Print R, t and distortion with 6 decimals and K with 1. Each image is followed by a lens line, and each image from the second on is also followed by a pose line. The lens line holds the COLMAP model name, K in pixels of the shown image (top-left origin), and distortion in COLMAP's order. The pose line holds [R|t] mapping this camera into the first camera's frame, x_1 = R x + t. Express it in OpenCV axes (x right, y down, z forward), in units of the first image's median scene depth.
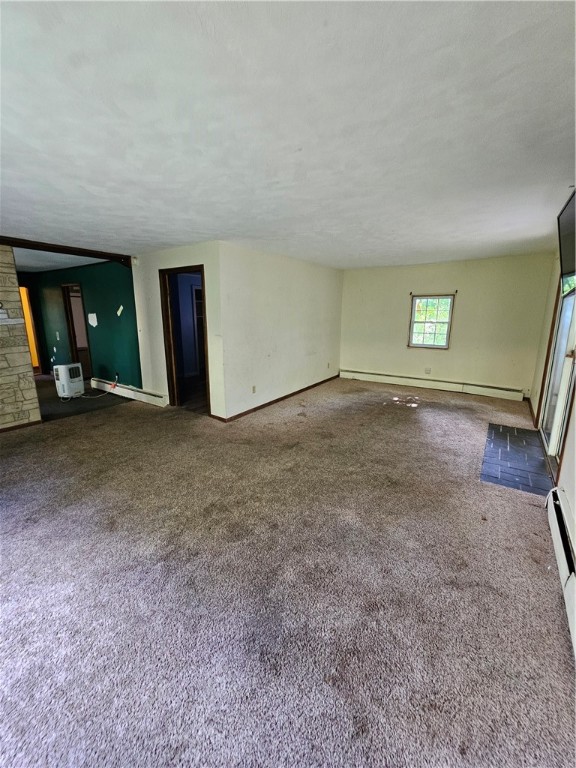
lens RADIAL K [[313.7, 0, 286.0], [0, 313.7, 381.2], [0, 0, 1]] dist [0.000081, 0.000478]
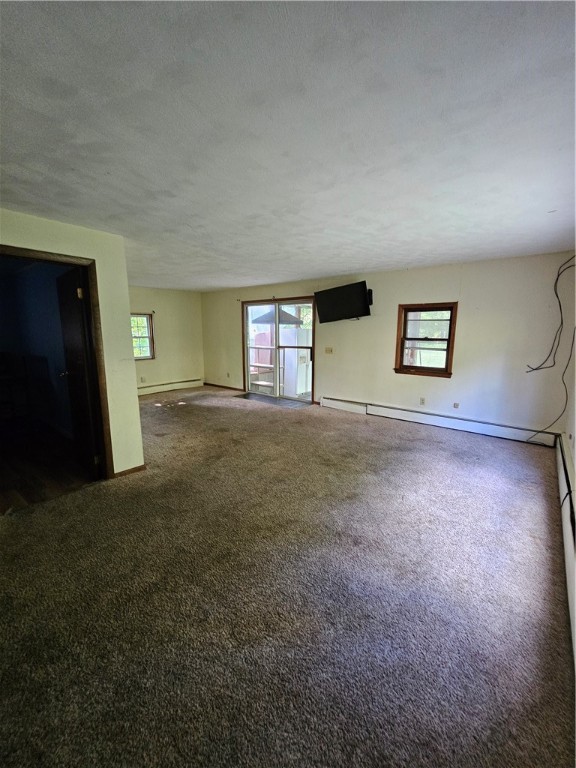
lens RADIAL K [[313.7, 0, 286.1], [0, 313.7, 382.3], [0, 0, 1]] dist [0.000081, 0.000478]
pose [[0.071427, -0.168433, 0.983122, -1.063723], [0.213449, 0.965388, 0.149886, -0.140772], [-0.974340, 0.199140, 0.104907, 0.634105]]
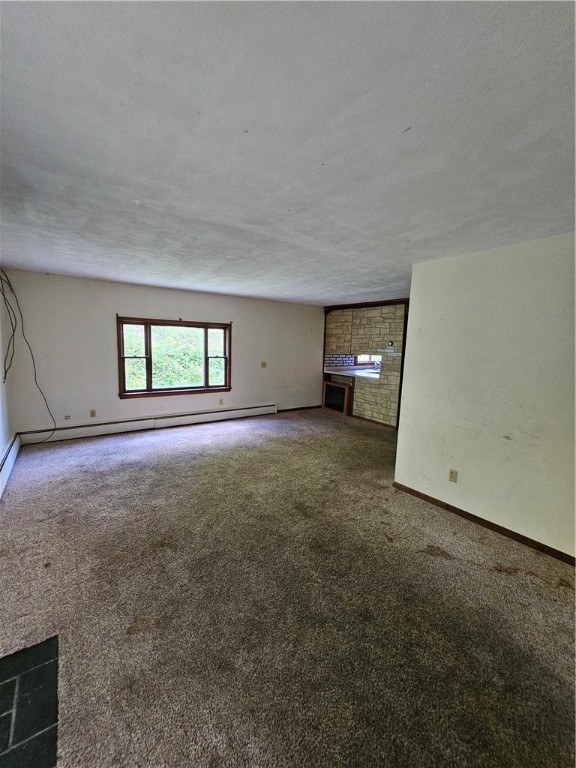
lens RADIAL K [[313.7, 0, 288.9], [0, 313.7, 386.5], [0, 0, 1]] dist [0.000081, 0.000478]
pose [[-0.339986, 0.118969, -0.932875, 0.733681], [-0.230941, 0.951029, 0.205451, -0.251409], [0.911634, 0.285289, -0.295862, 1.094470]]
